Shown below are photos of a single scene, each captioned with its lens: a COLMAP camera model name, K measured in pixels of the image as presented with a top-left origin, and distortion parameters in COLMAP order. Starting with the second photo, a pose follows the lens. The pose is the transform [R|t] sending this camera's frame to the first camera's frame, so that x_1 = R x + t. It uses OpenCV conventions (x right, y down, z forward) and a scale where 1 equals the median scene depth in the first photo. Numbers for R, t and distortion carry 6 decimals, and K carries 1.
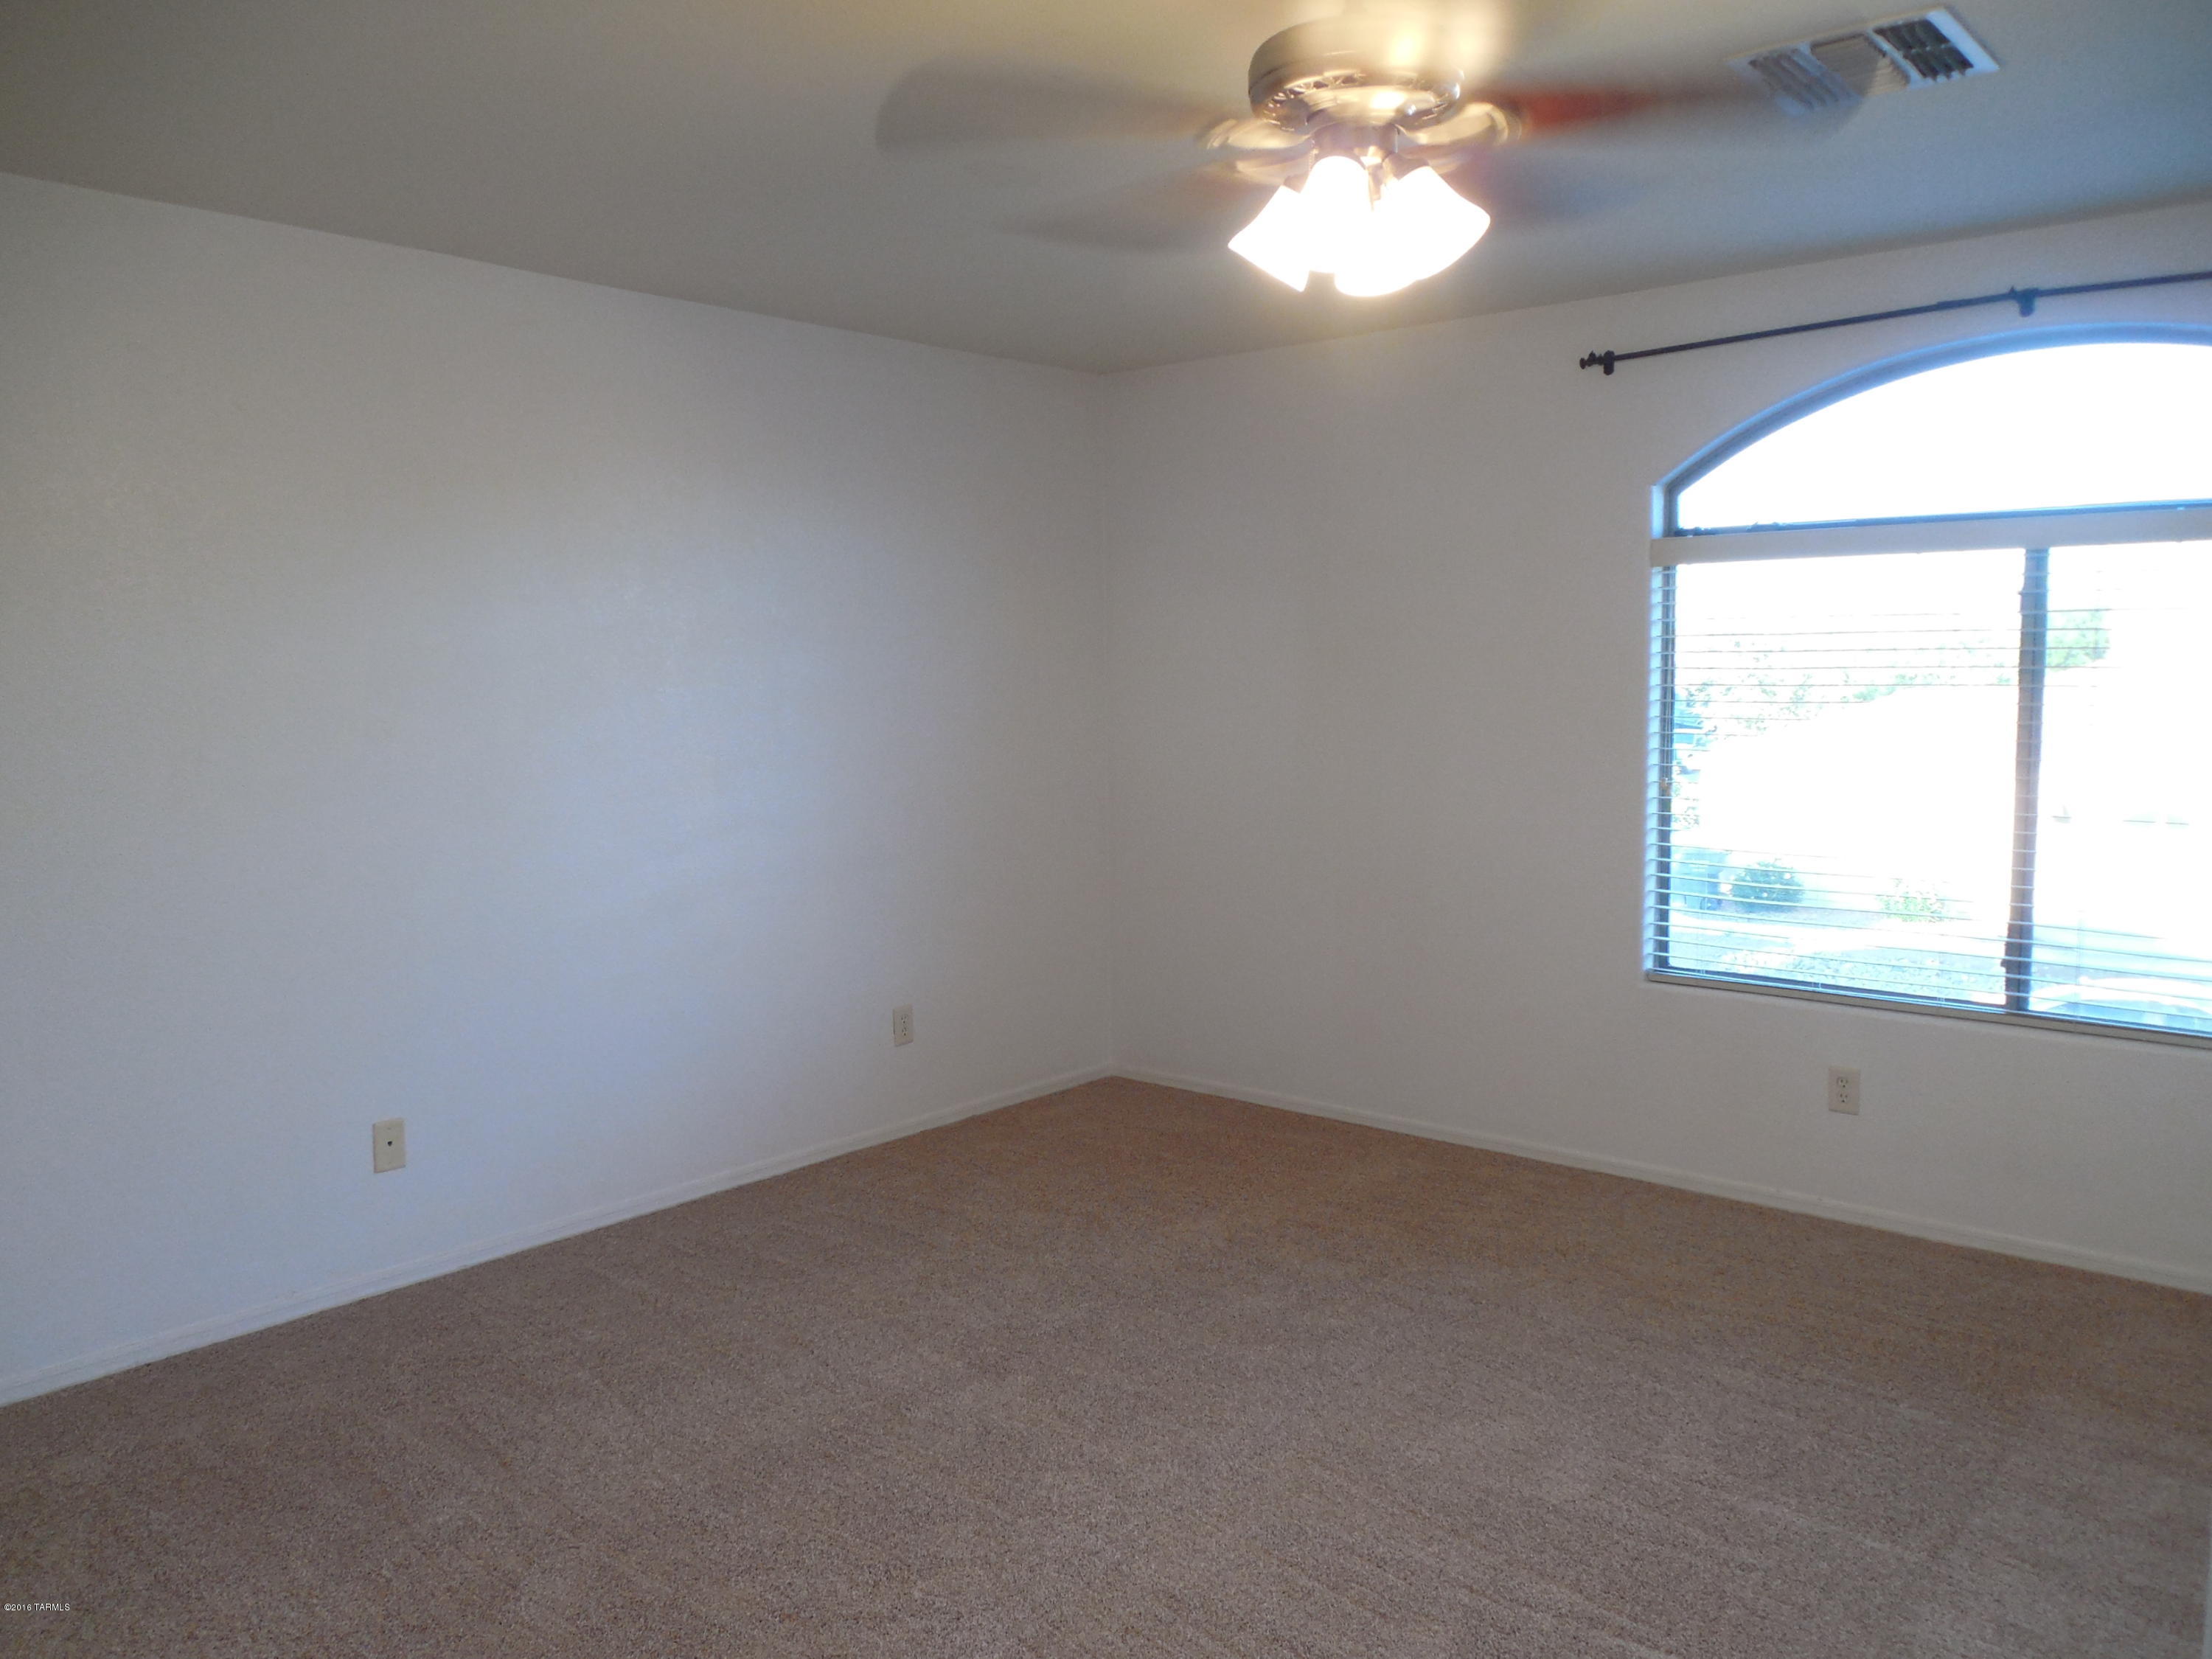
lens RADIAL K [[1649.8, 0, 1095.4], [0, 1649.8, 834.0], [0, 0, 1]] dist [-0.006154, -0.007226]
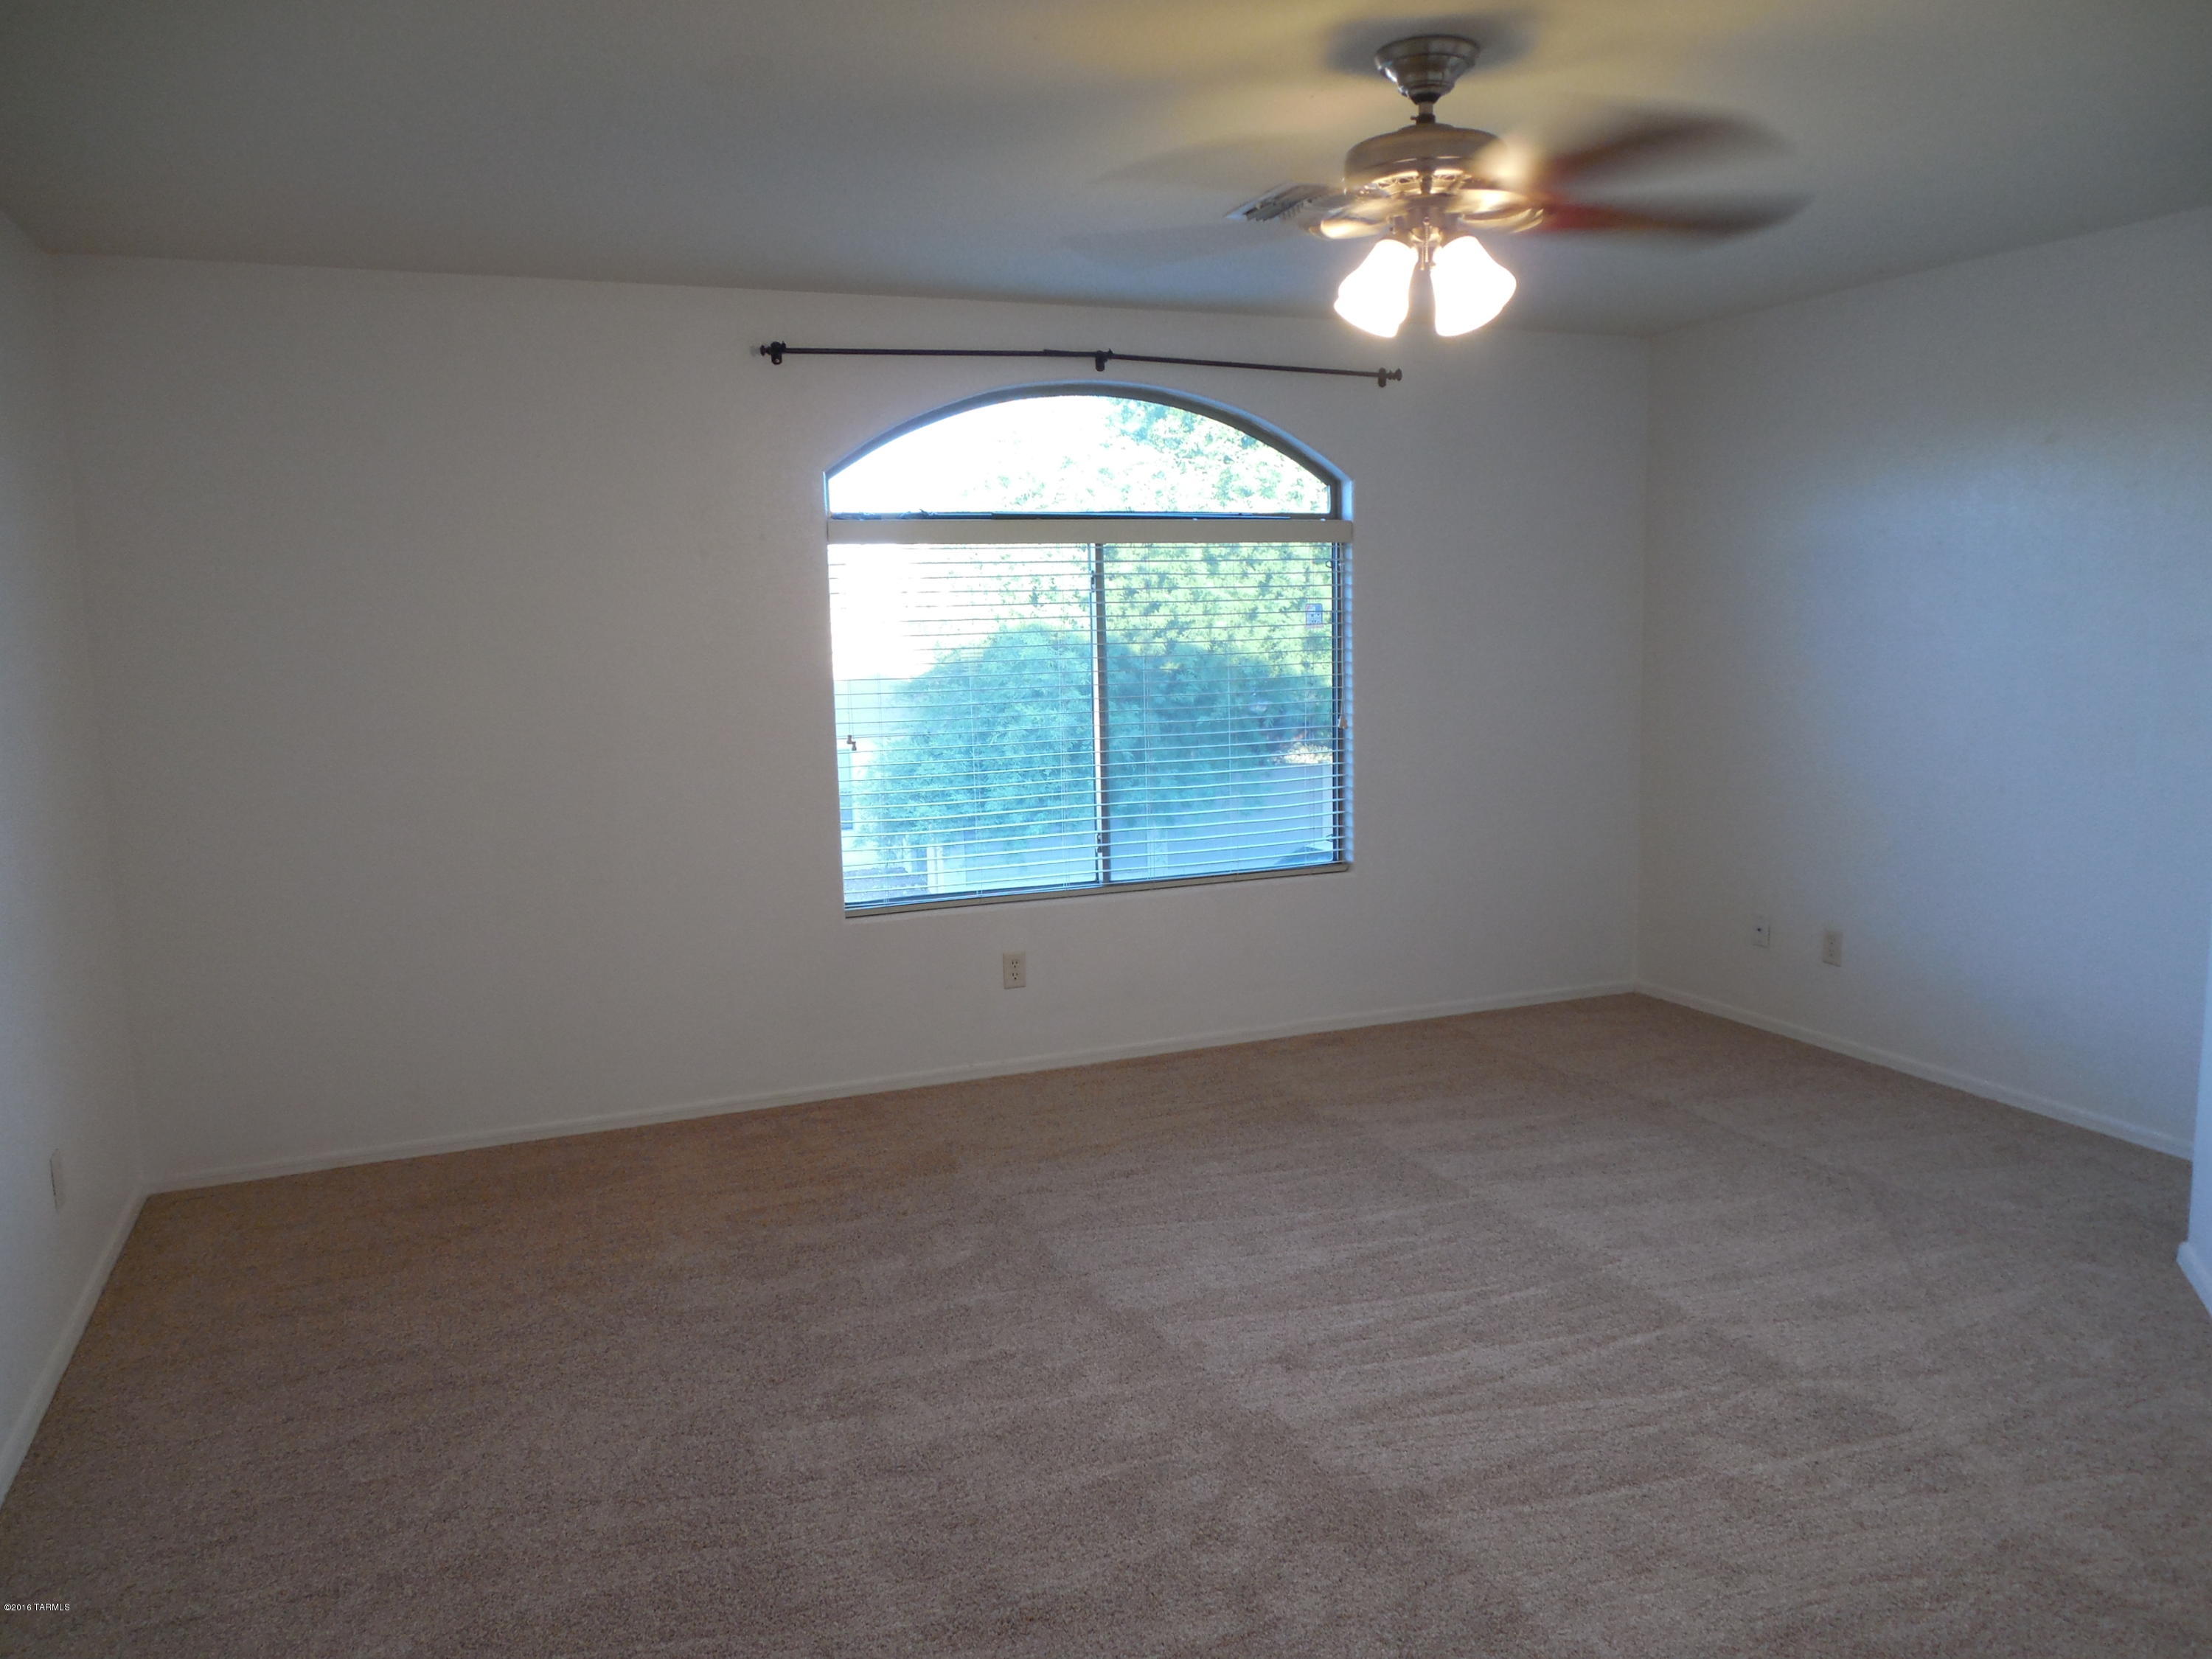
lens RADIAL K [[1649.8, 0, 1094.6], [0, 1649.8, 823.9], [0, 0, 1]] dist [-0.006154, -0.007226]
pose [[0.446007, -0.108631, 0.888413, -0.611444], [0.113222, 0.991481, 0.064393, -0.028105], [-0.887839, 0.071868, 0.454507, 0.362827]]
